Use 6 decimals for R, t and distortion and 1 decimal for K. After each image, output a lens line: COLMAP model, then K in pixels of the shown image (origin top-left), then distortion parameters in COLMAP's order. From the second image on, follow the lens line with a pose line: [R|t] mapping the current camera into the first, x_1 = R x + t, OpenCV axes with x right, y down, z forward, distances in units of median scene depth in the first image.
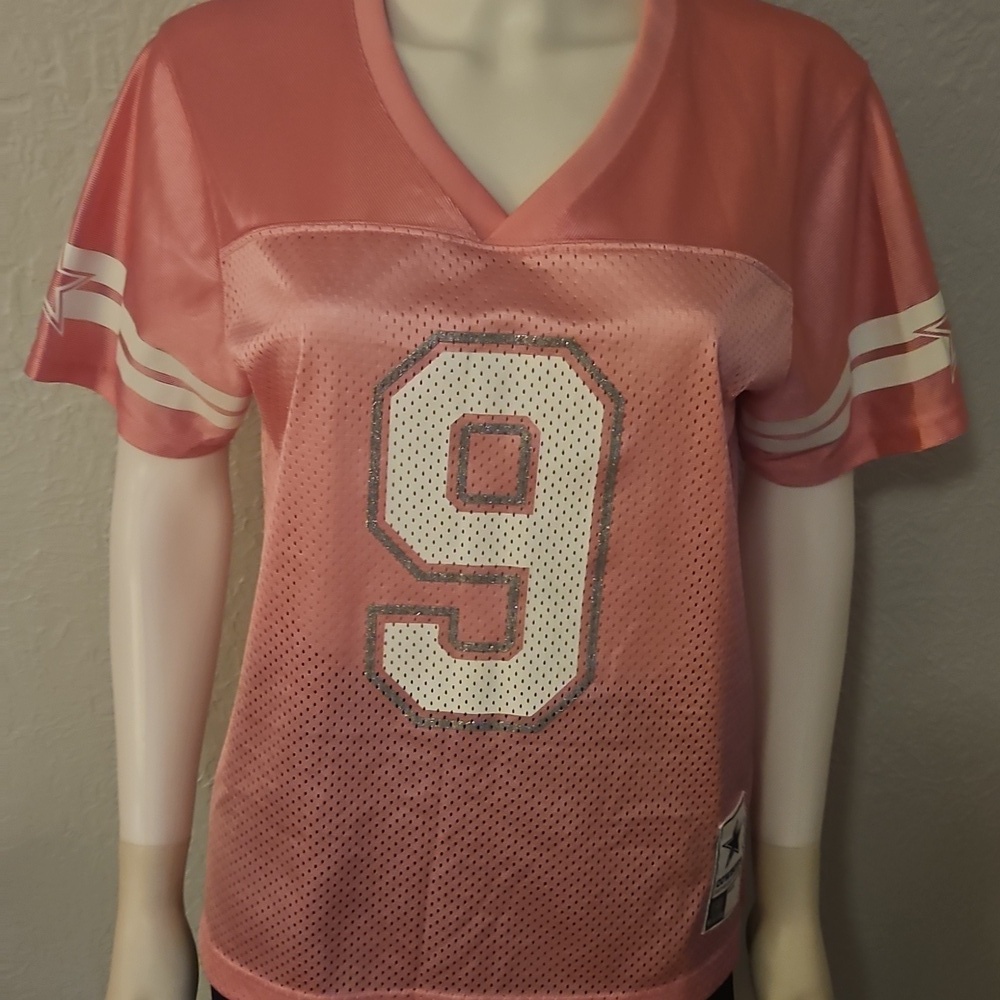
lens RADIAL K [[1461.3, 0, 483.9], [0, 1461.3, 504.4], [0, 0, 1]] dist [0.039654, 0.000000]
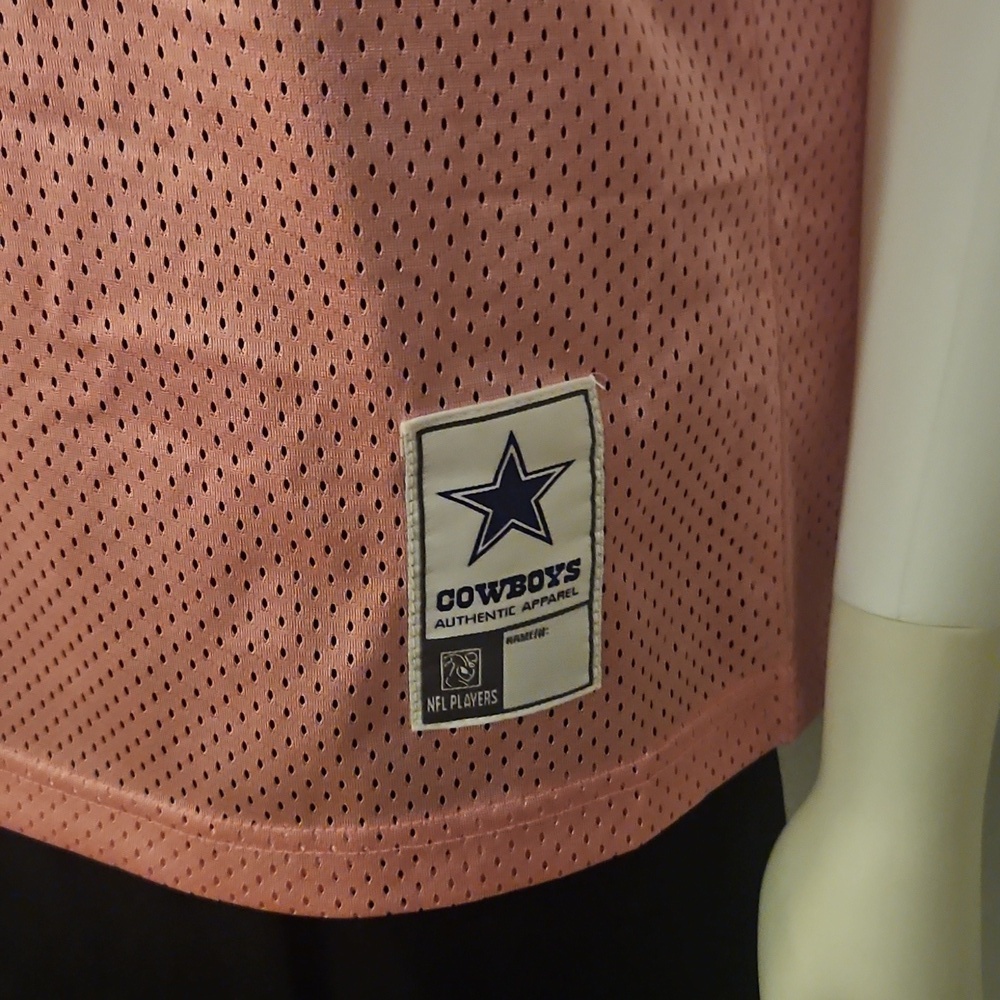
lens RADIAL K [[1461.3, 0, 499.0], [0, 1461.3, 490.4], [0, 0, 1]] dist [0.039654, 0.000000]
pose [[0.821479, 0.170499, -0.544153, 0.395883], [-0.110433, 0.983756, 0.141524, 0.196904], [0.559443, -0.056167, 0.826963, 0.781826]]
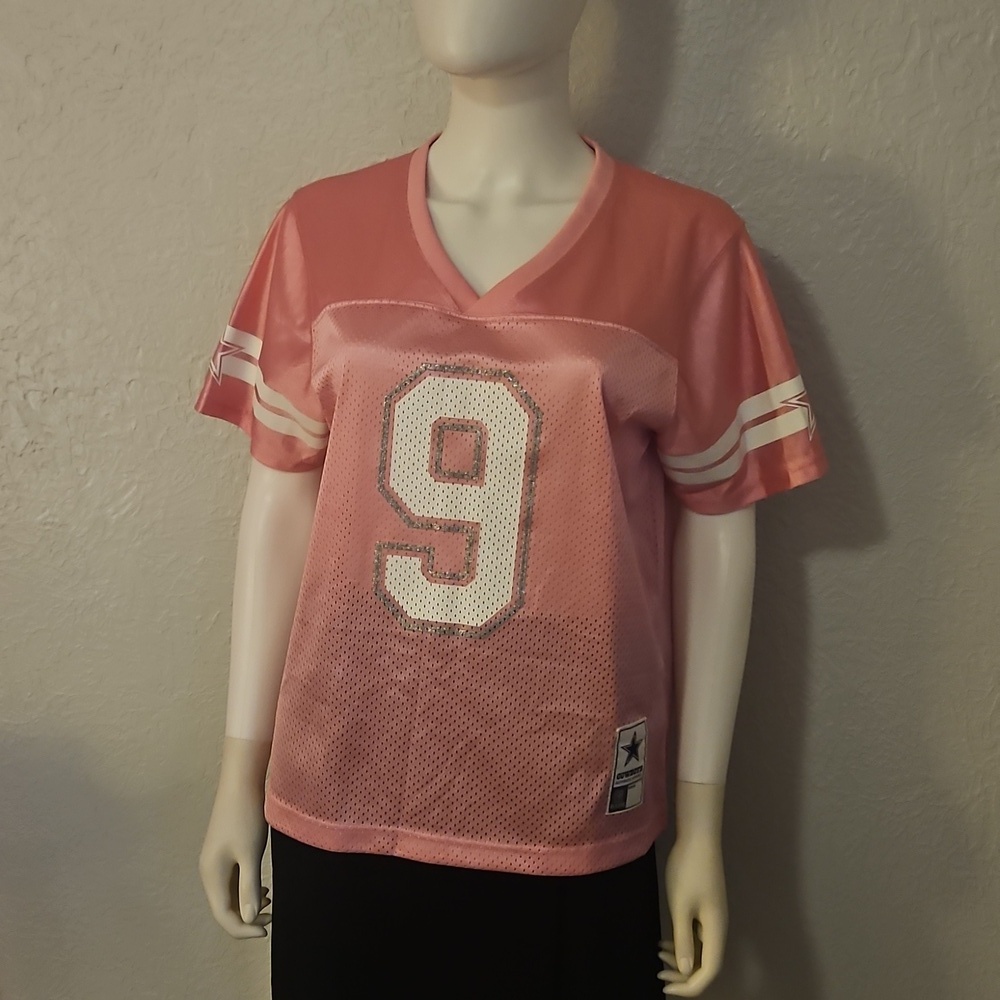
lens RADIAL K [[1461.3, 0, 485.4], [0, 1461.3, 482.3], [0, 0, 1]] dist [0.039654, 0.000000]
pose [[0.983364, 0.047846, -0.175233, 0.292500], [-0.079319, 0.980959, -0.177276, 0.263990], [0.163415, 0.188227, 0.968435, -0.474937]]
